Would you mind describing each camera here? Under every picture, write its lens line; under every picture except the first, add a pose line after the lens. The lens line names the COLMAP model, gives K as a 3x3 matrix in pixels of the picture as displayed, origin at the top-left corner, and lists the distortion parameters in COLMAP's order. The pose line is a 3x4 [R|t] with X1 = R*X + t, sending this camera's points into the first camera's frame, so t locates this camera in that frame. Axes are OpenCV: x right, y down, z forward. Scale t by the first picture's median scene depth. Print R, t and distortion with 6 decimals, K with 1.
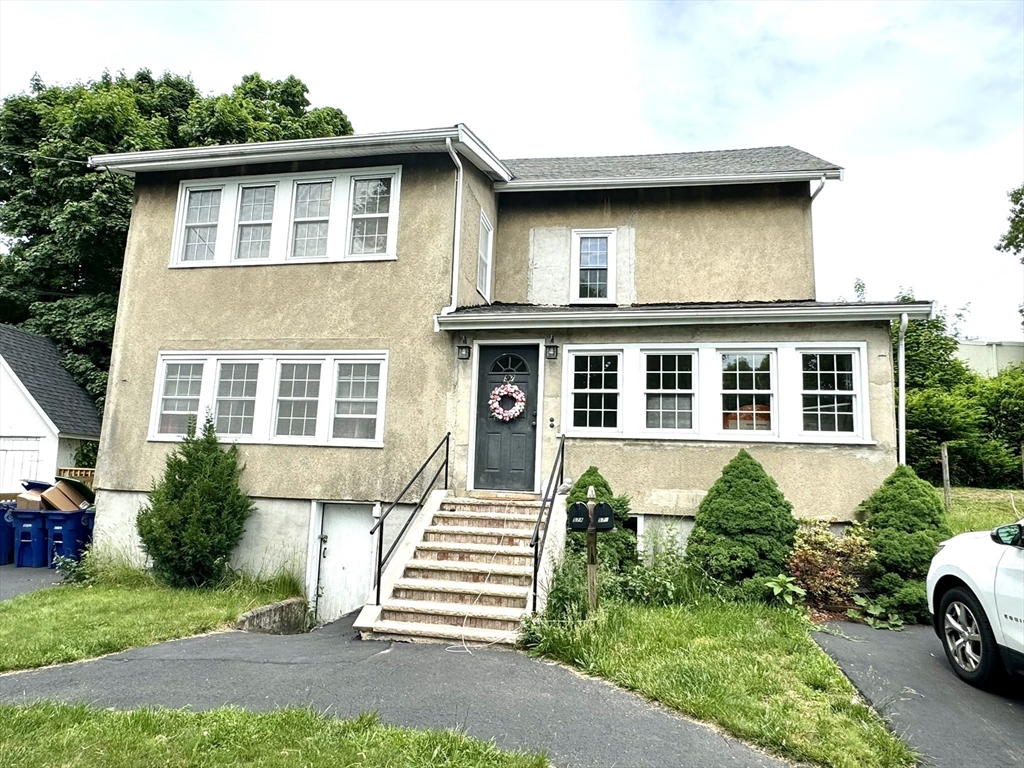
lens RADIAL K [[655.1, 0, 513.7], [0, 655.1, 386.1], [0, 0, 1]] dist [-0.001121, -0.000048]
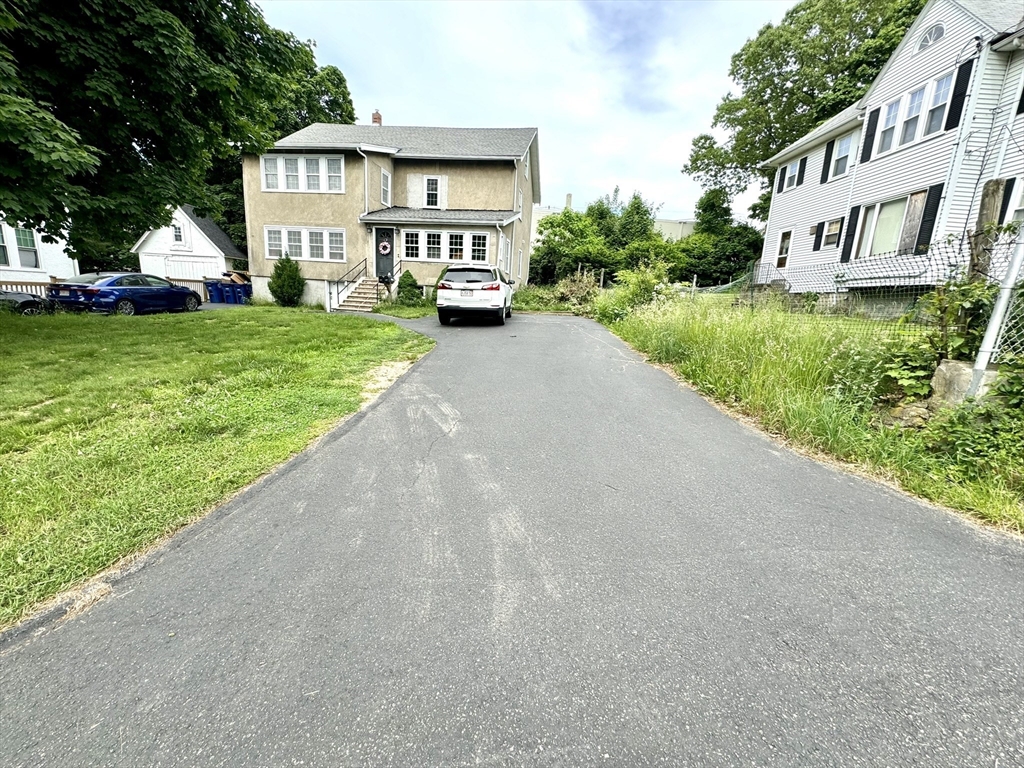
lens RADIAL K [[407.8, 0, 512.1], [0, 407.8, 384.7], [0, 0, 1]] dist [-0.000597, -0.000041]
pose [[0.998813, 0.012209, 0.047158, 0.473384], [-0.027864, 0.937257, 0.347525, -0.053367], [-0.039956, -0.348427, 0.936484, -0.972338]]
